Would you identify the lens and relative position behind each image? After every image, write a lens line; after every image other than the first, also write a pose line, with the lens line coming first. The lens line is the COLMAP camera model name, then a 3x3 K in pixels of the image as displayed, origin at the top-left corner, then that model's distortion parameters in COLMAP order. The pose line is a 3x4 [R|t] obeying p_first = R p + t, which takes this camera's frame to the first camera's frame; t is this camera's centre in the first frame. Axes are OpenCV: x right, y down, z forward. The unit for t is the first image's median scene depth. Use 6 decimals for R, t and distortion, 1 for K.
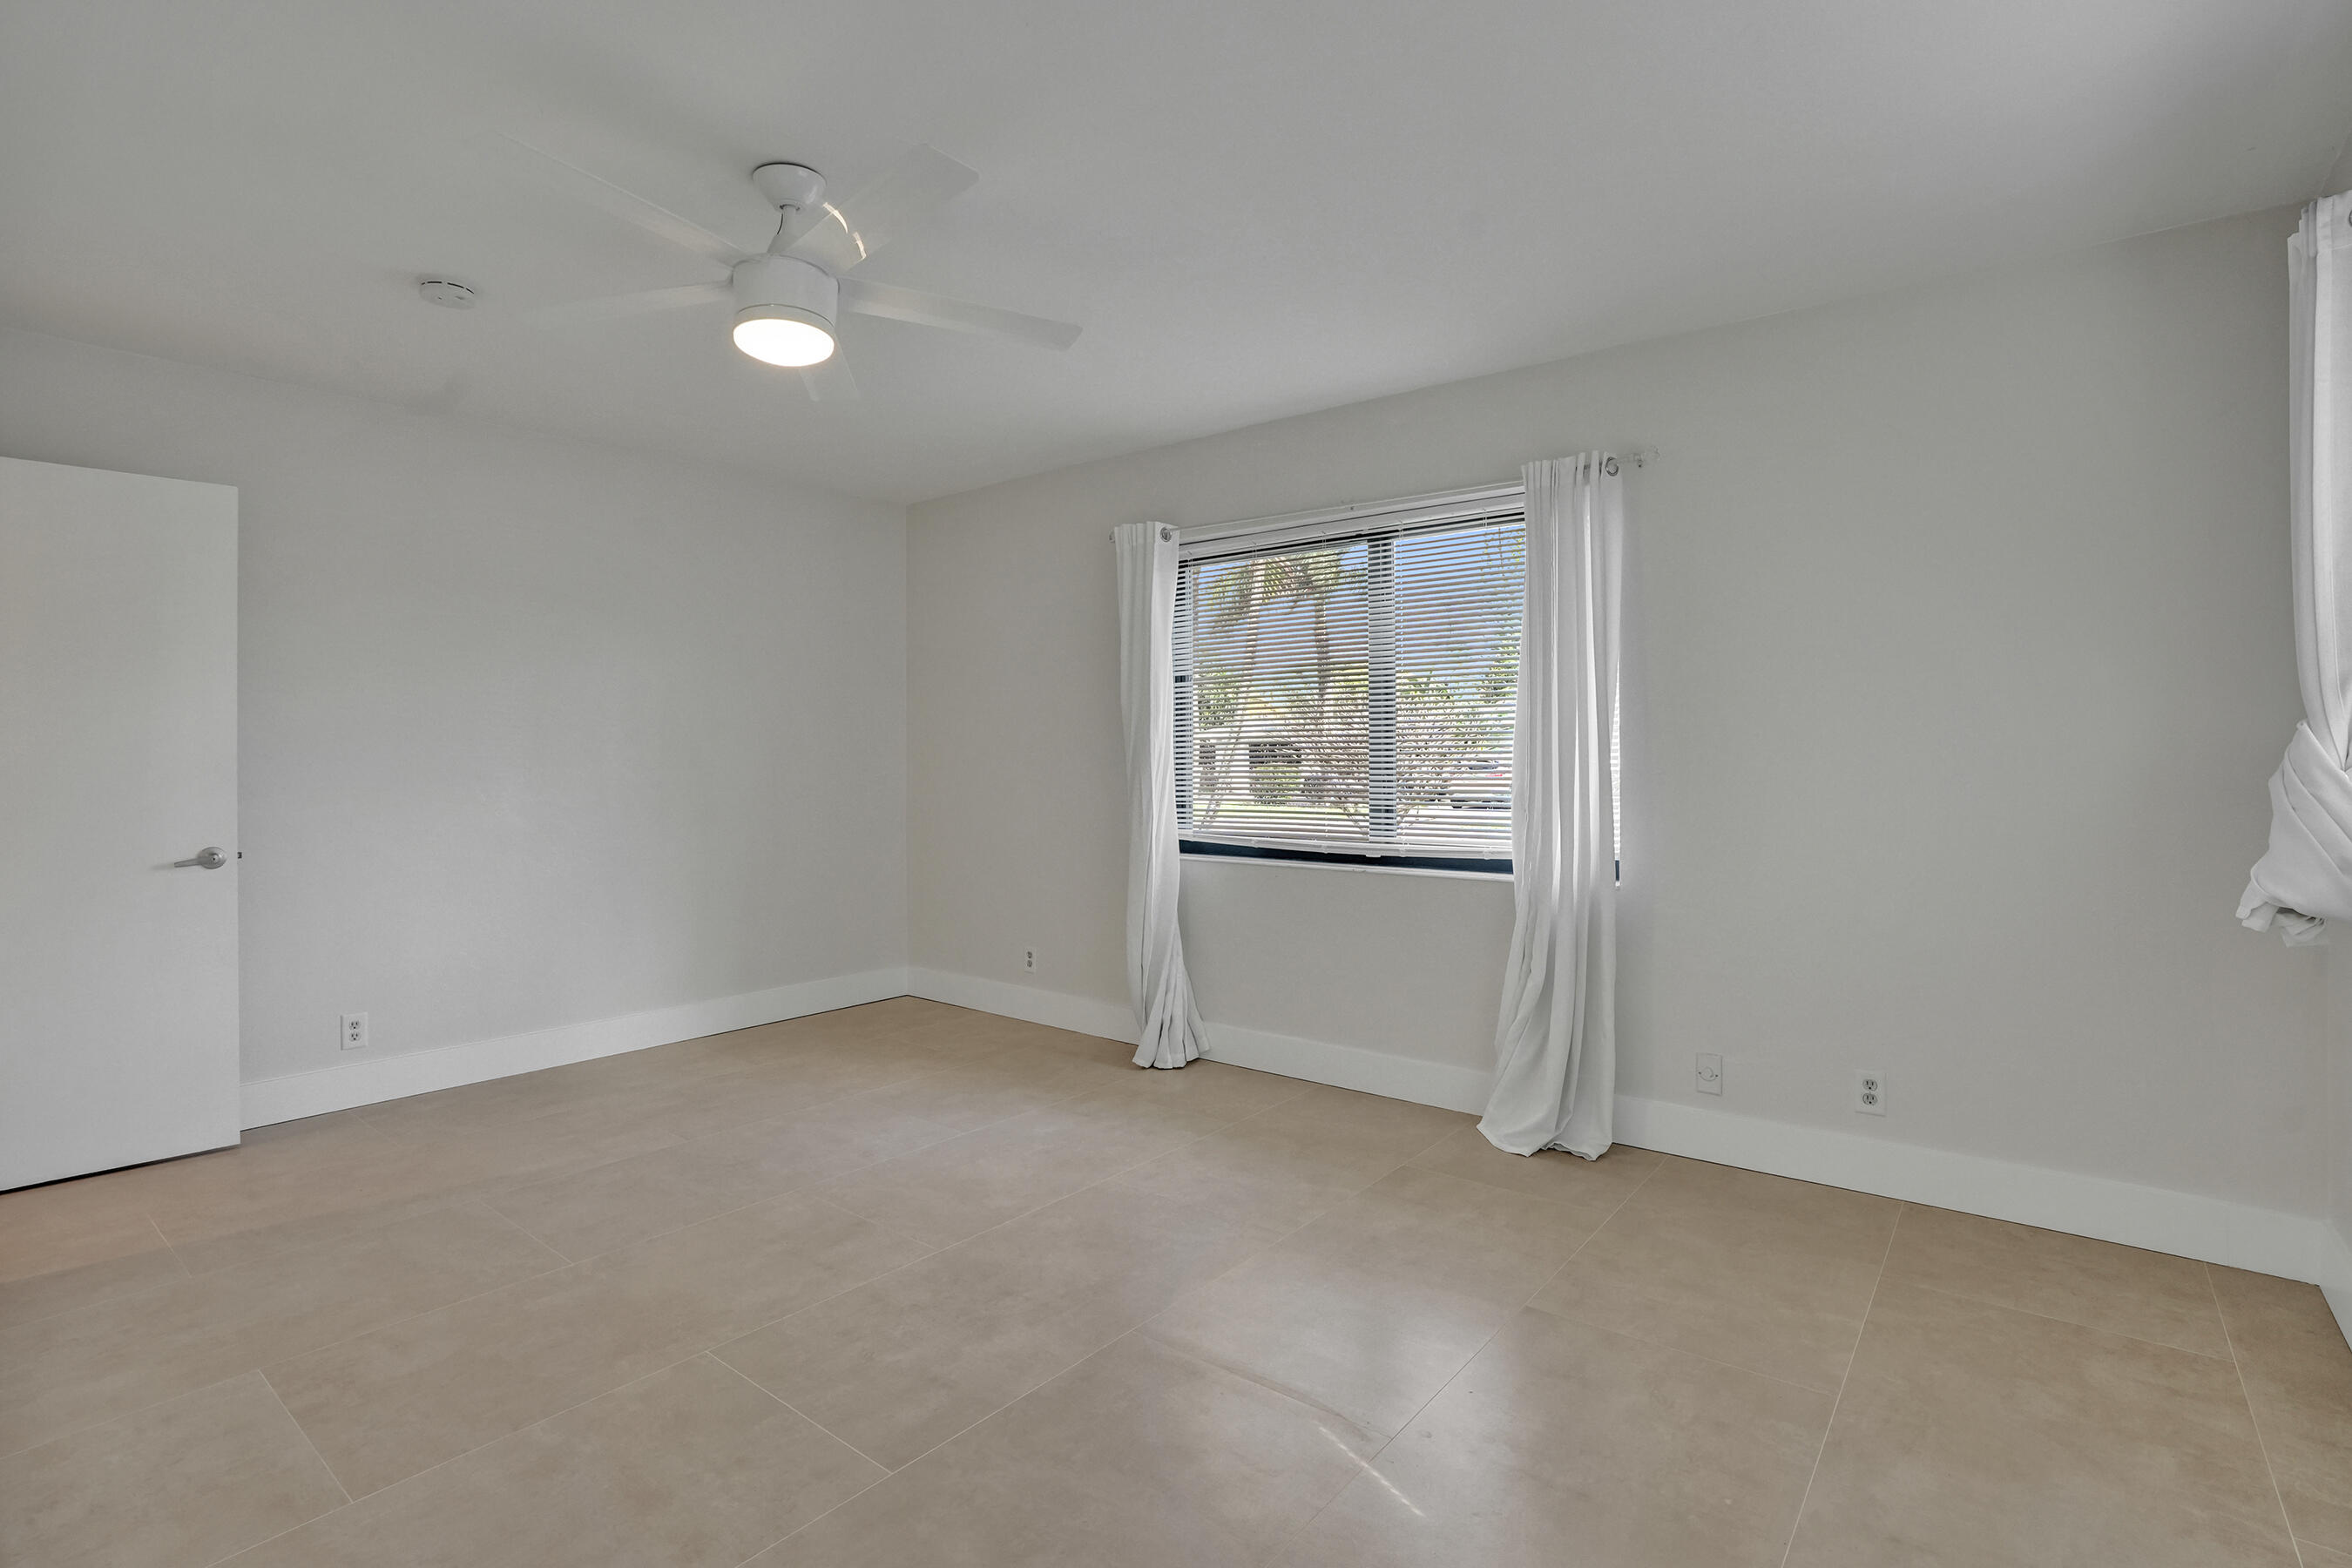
lens RADIAL K [[1088.2, 0, 1188.5], [0, 1088.2, 774.0], [0, 0, 1]] dist [-0.068897, 0.024359]
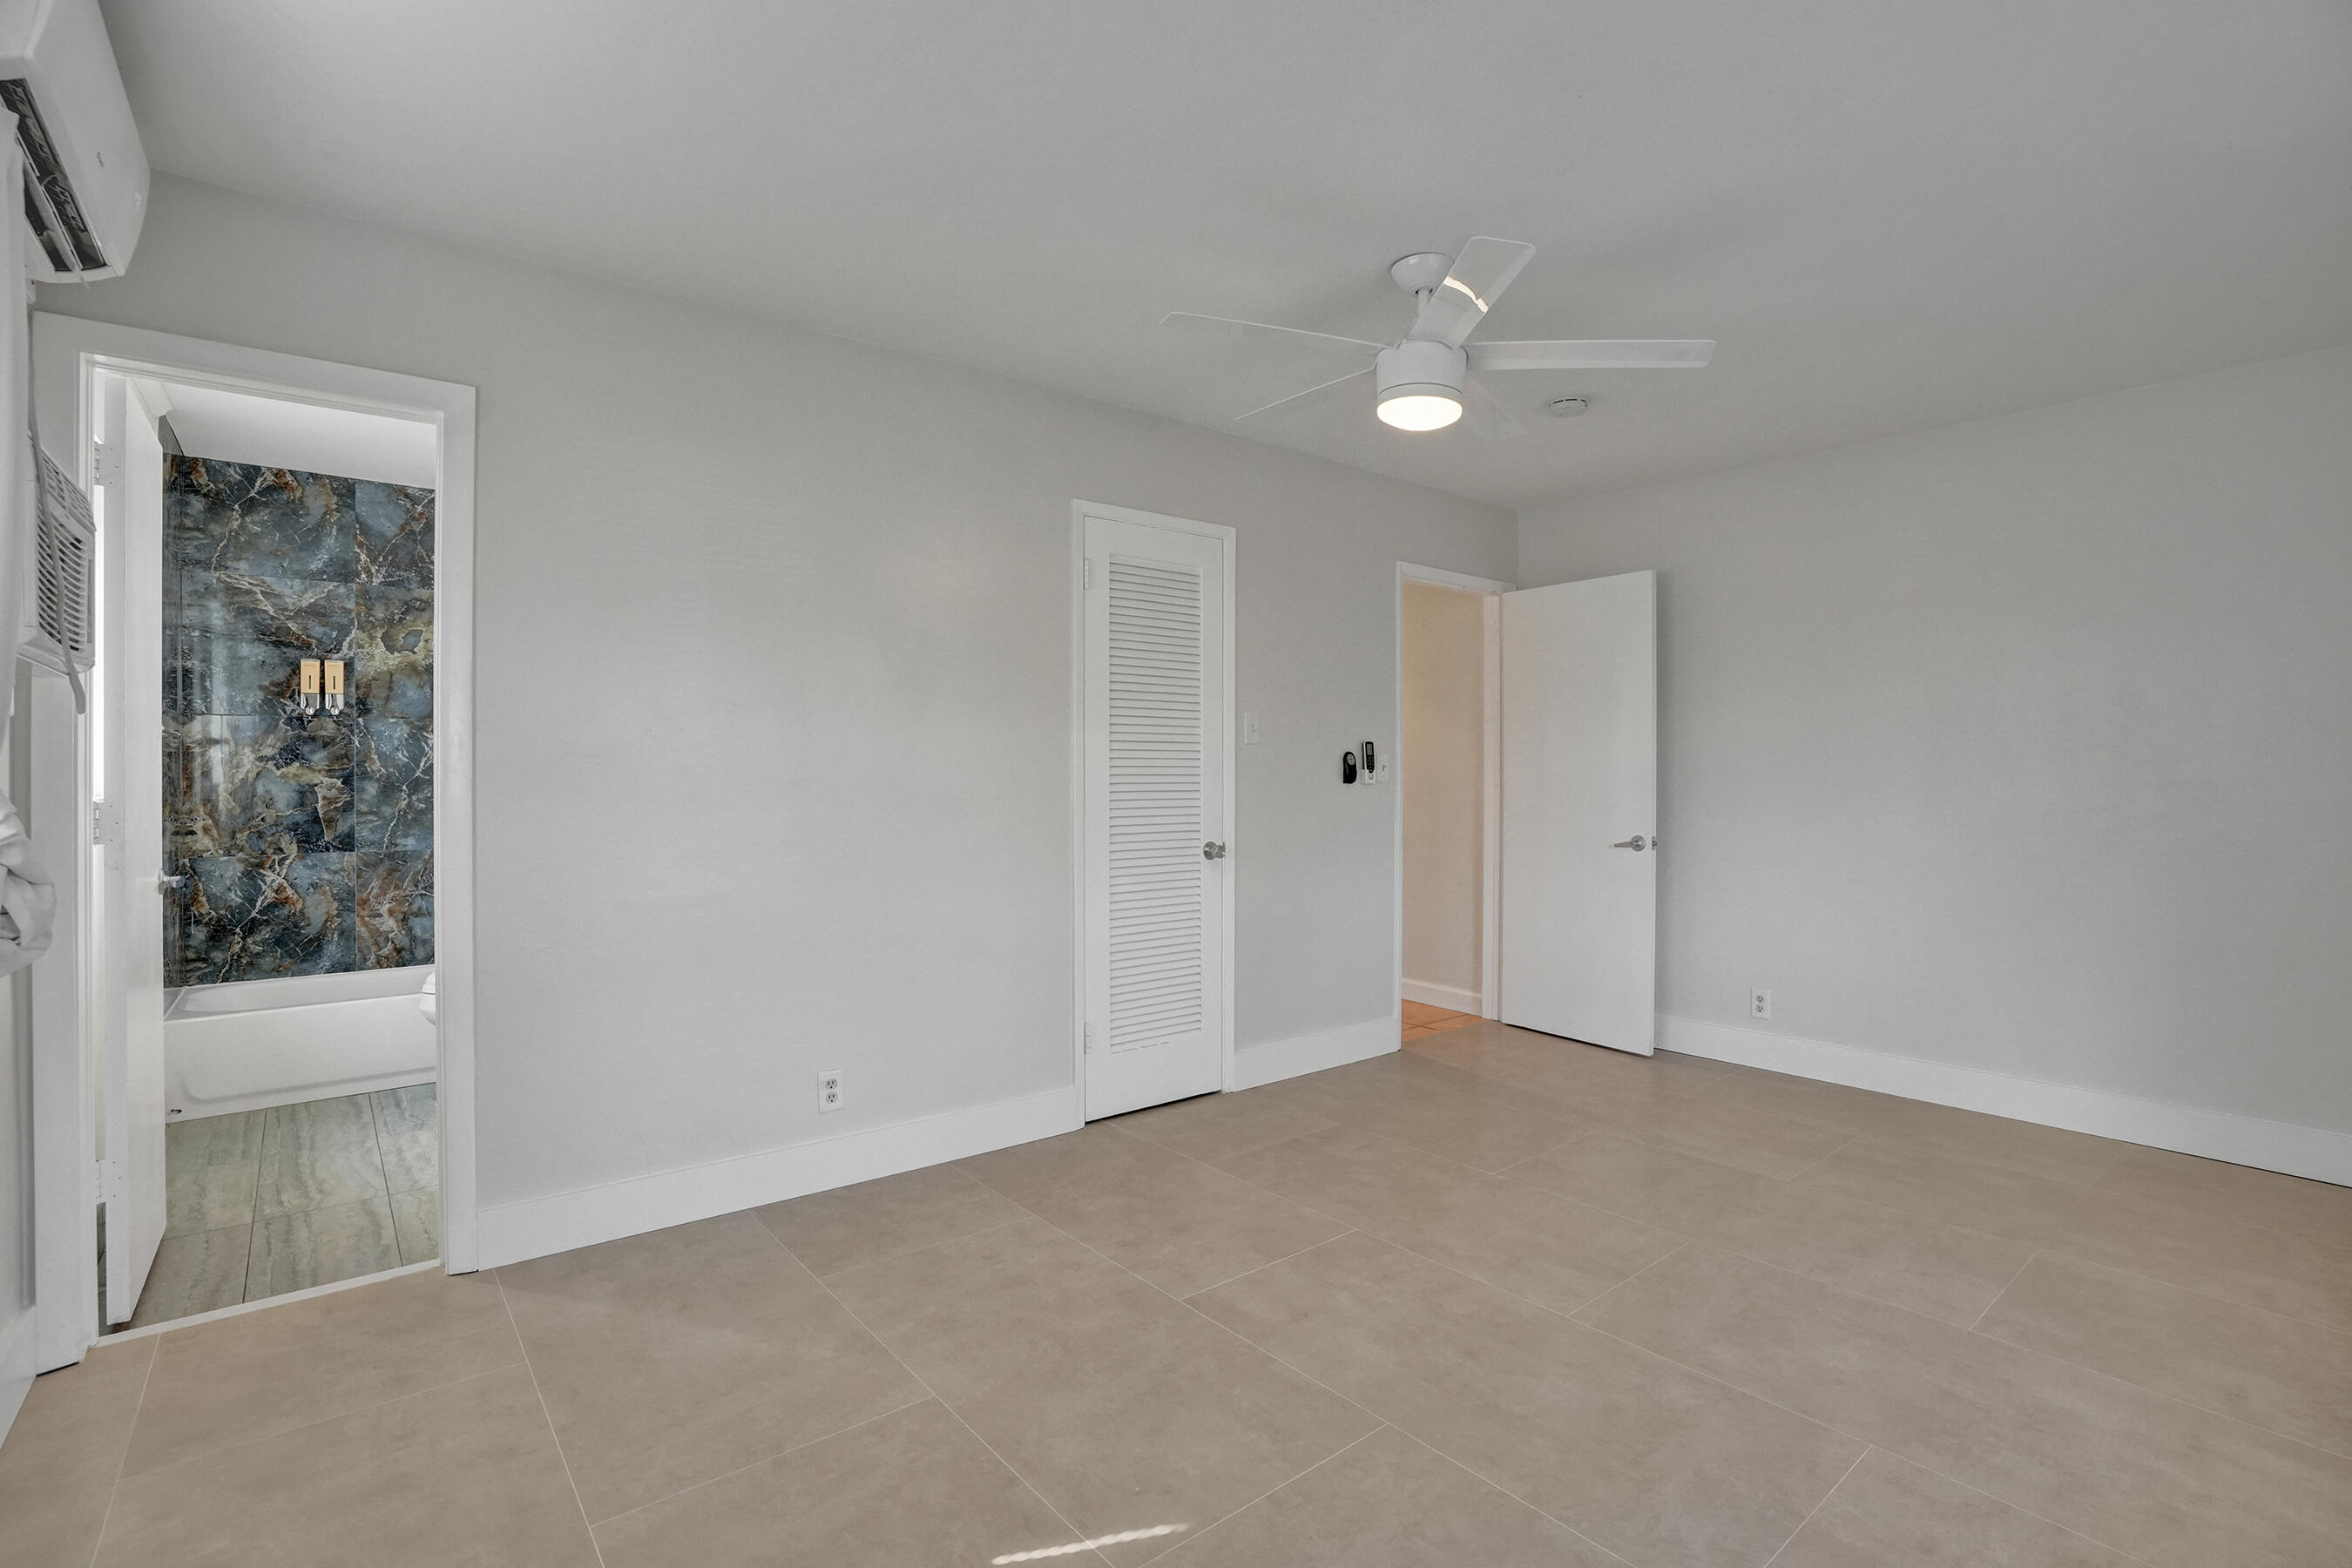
lens RADIAL K [[1088.2, 0, 1188.5], [0, 1088.2, 774.0], [0, 0, 1]] dist [-0.068897, 0.024359]
pose [[-0.212227, 0.000772, -0.977220, 0.565434], [-0.019157, 0.999804, 0.004950, -0.006304], [0.977033, 0.019771, -0.212171, 0.698294]]
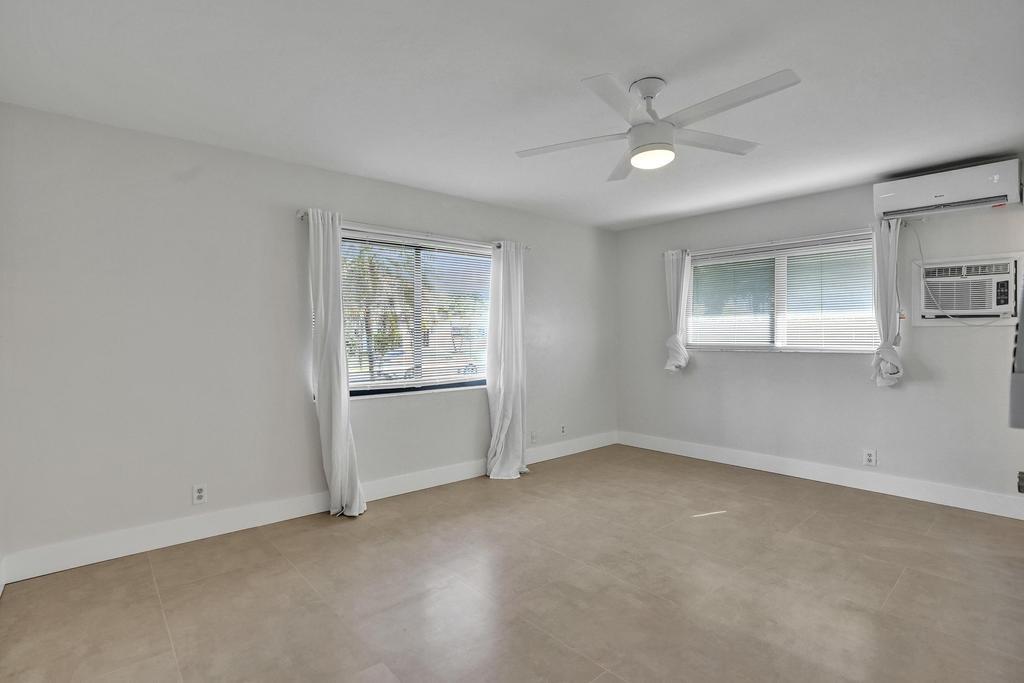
lens RADIAL K [[489.9, 0, 512.0], [0, 489.9, 341.5], [0, 0, 1]] dist [0.000650, 0.000039]
pose [[0.195517, -0.009106, 0.980658, -1.018683], [0.021941, 0.999747, 0.004908, -0.026118], [-0.980455, 0.020557, 0.195668, 0.756597]]
